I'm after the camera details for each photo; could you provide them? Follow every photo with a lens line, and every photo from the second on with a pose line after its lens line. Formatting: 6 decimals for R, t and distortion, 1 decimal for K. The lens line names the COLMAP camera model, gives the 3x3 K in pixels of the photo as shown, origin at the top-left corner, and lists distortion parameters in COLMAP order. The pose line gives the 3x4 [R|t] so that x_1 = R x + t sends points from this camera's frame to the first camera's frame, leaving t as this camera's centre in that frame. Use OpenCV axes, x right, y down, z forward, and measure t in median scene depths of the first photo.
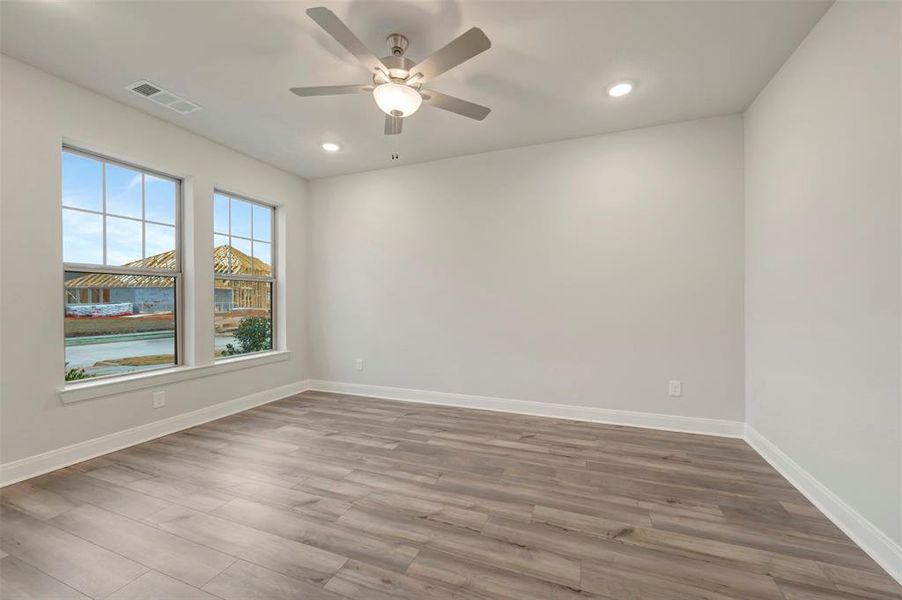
lens RADIAL K [[355.4, 0, 454.2], [0, 355.4, 299.1], [0, 0, 1]] dist [0.000307, 0.000100]
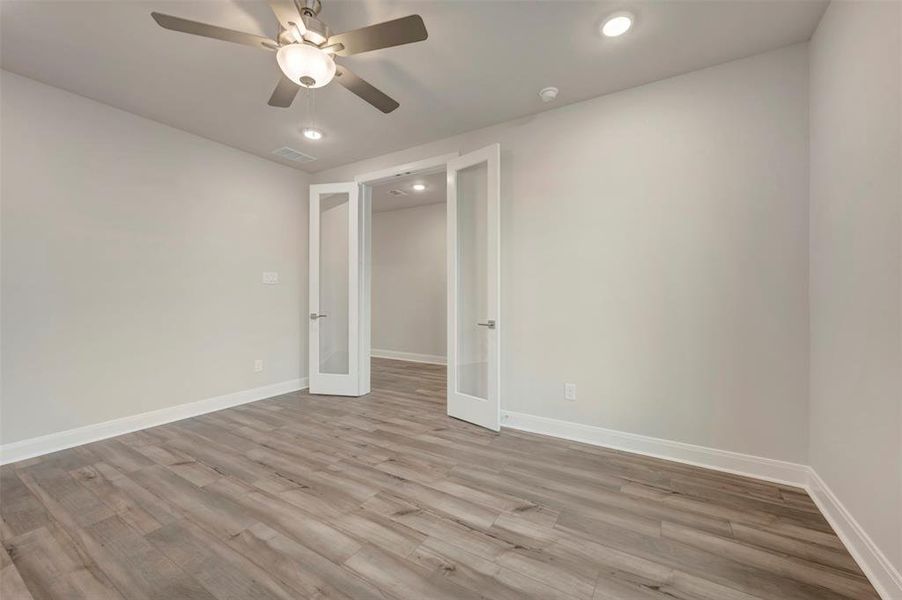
lens RADIAL K [[355.4, 0, 454.2], [0, 355.4, 299.1], [0, 0, 1]] dist [0.000307, 0.000100]
pose [[-0.985581, 0.001828, 0.169195, -0.700498], [0.003056, 0.999971, 0.007001, 0.006896], [-0.169178, 0.007418, -0.985558, 1.902330]]
